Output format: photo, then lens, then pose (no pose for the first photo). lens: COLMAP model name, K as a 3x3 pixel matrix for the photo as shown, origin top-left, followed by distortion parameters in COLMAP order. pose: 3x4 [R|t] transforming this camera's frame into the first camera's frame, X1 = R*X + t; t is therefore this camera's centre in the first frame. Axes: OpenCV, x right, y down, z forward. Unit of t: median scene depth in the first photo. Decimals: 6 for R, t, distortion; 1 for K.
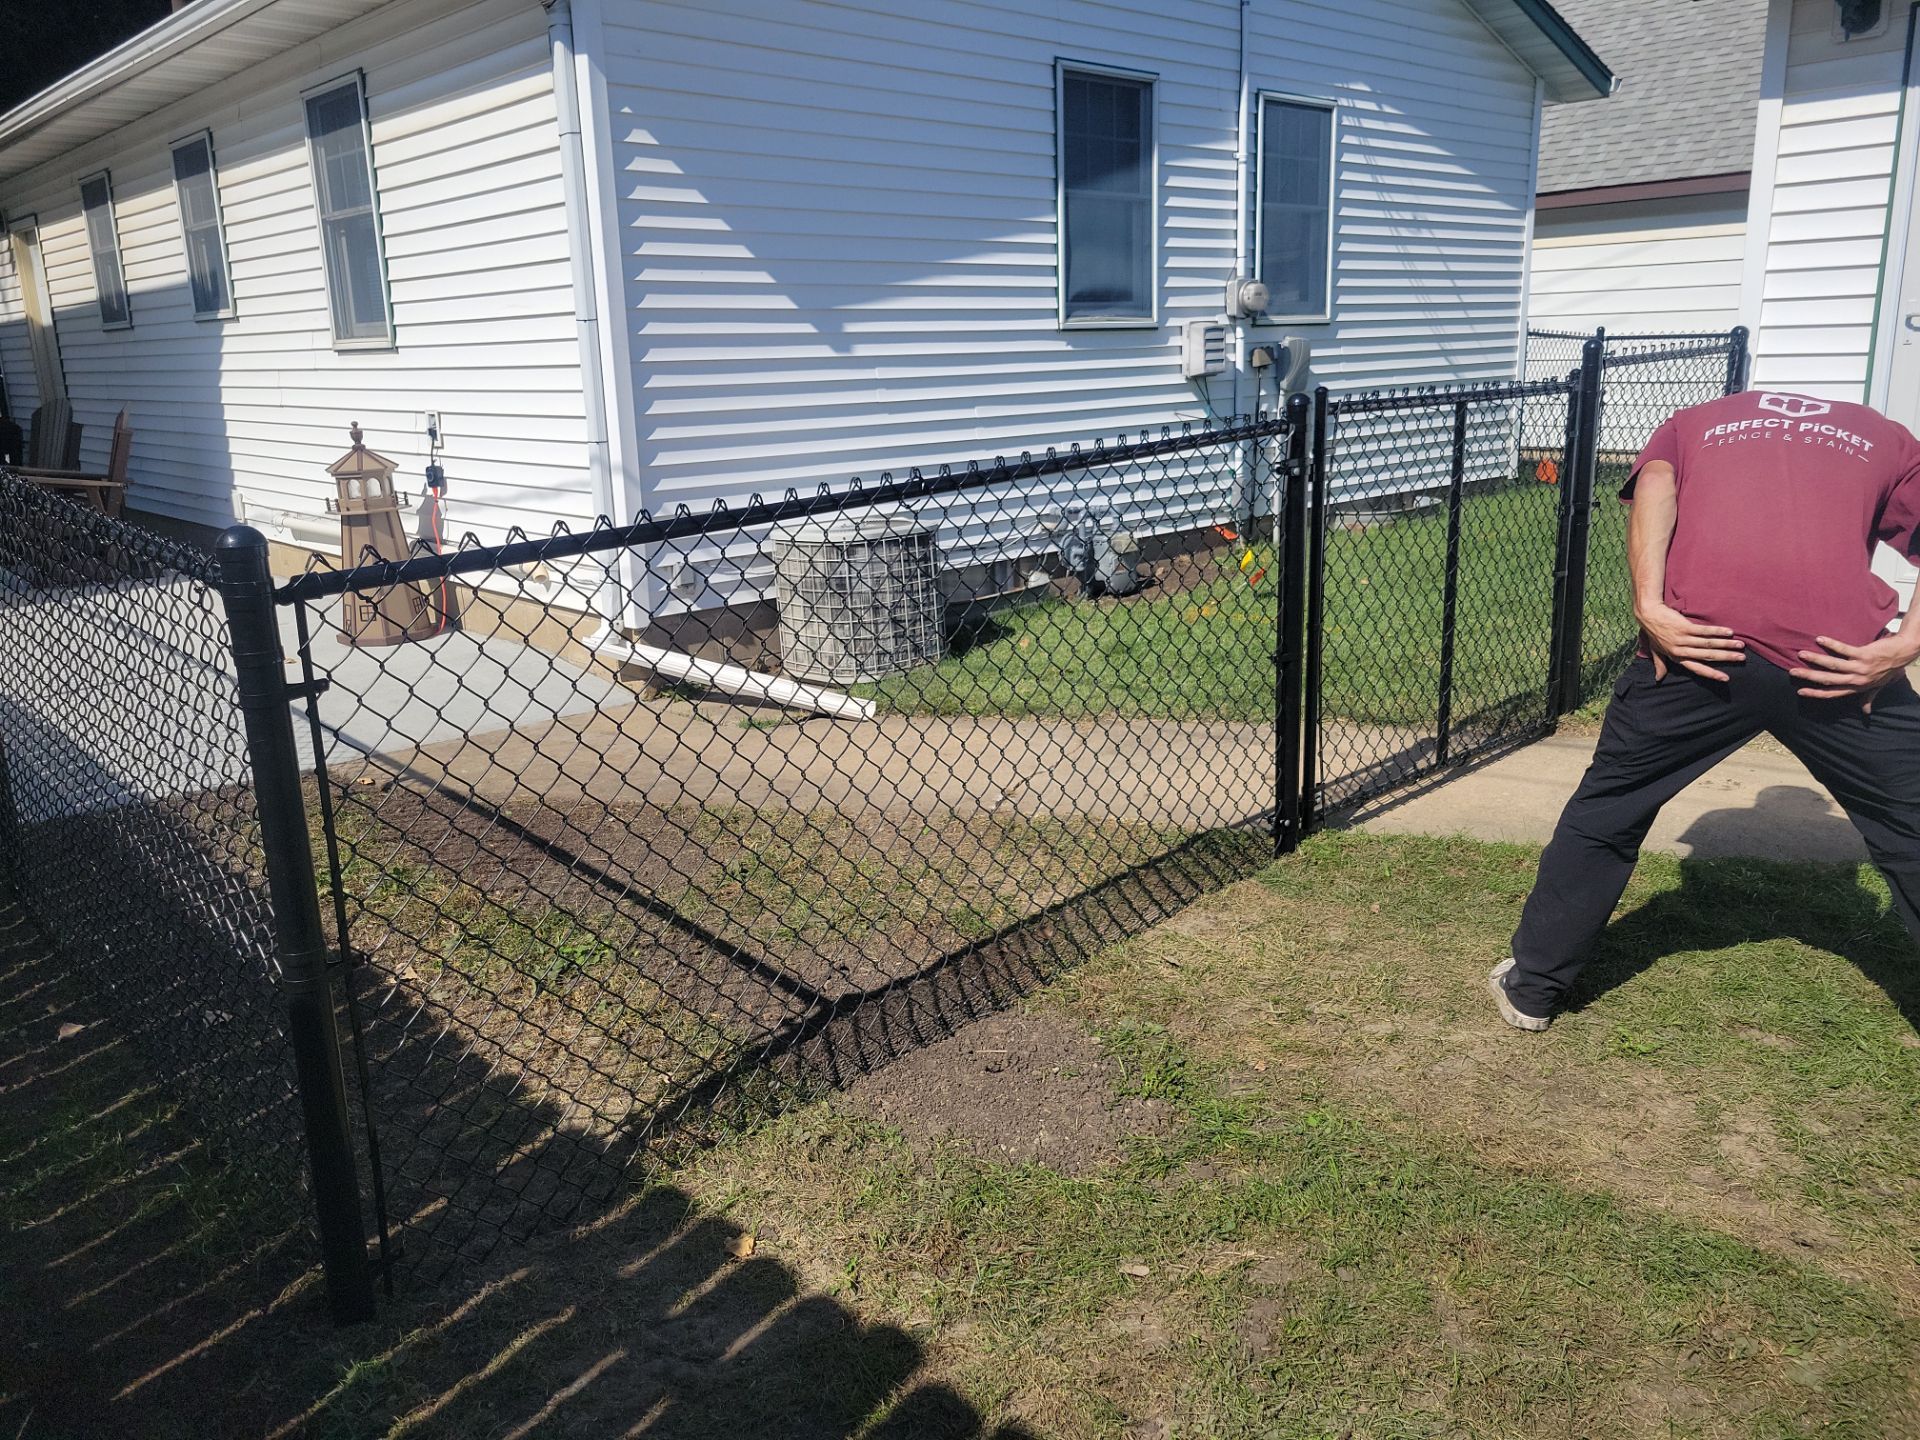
lens RADIAL K [[1451.4, 0, 953.8], [0, 1451.4, 711.8], [0, 0, 1]] dist [0.041823, -0.003470]
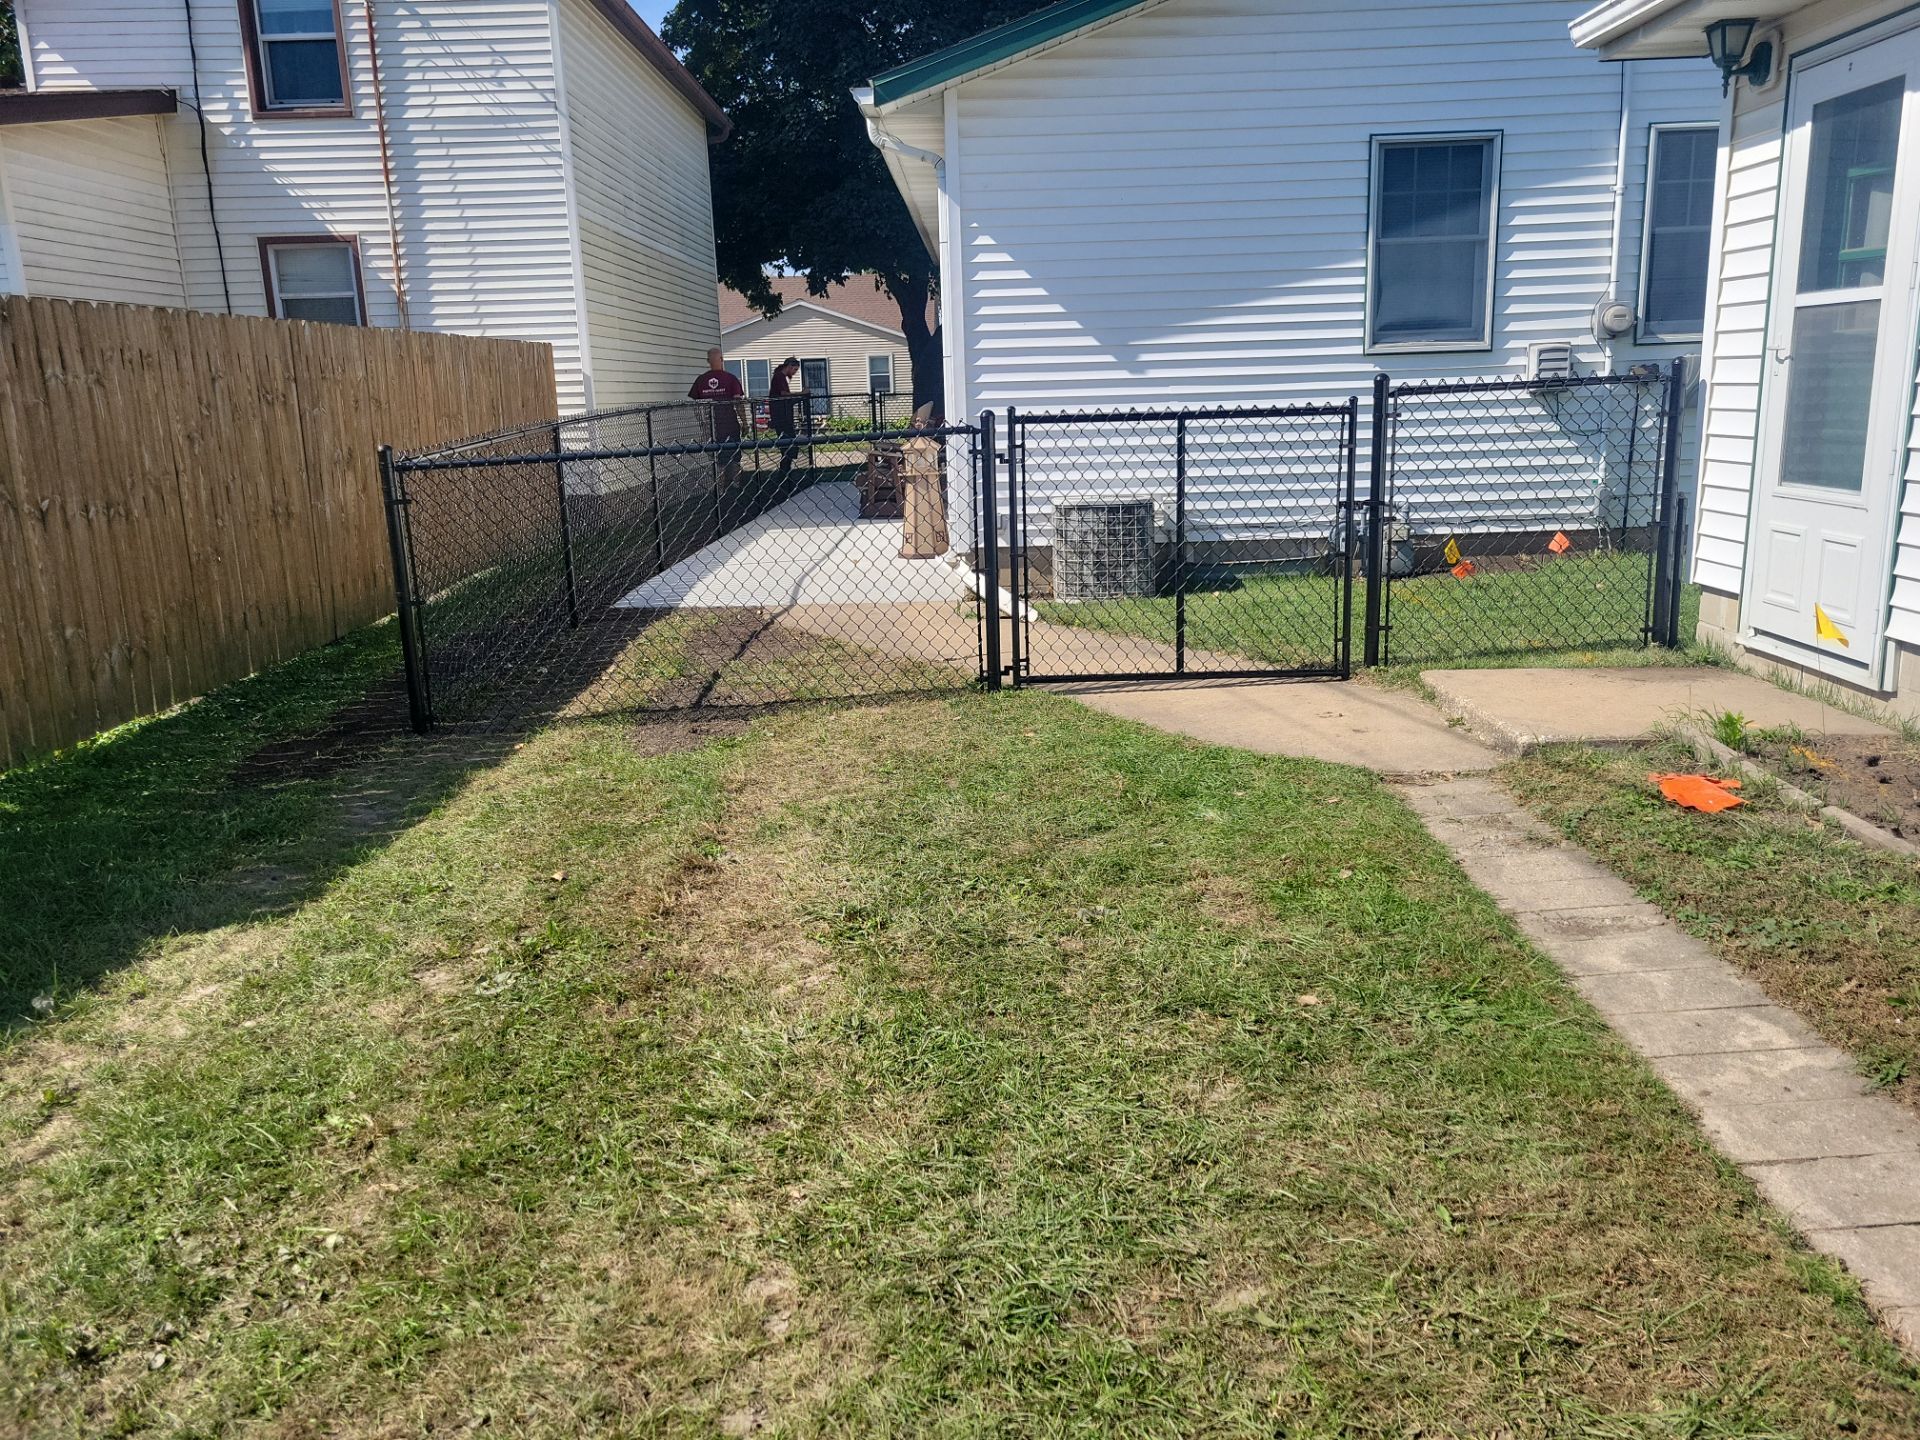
lens RADIAL K [[1451.4, 0, 953.8], [0, 1451.4, 711.8], [0, 0, 1]] dist [0.041823, -0.003470]
pose [[0.712030, 0.160961, -0.683451, 0.732387], [-0.162535, 0.984716, 0.062582, 0.011646], [0.683078, 0.066524, 0.727309, -0.105470]]
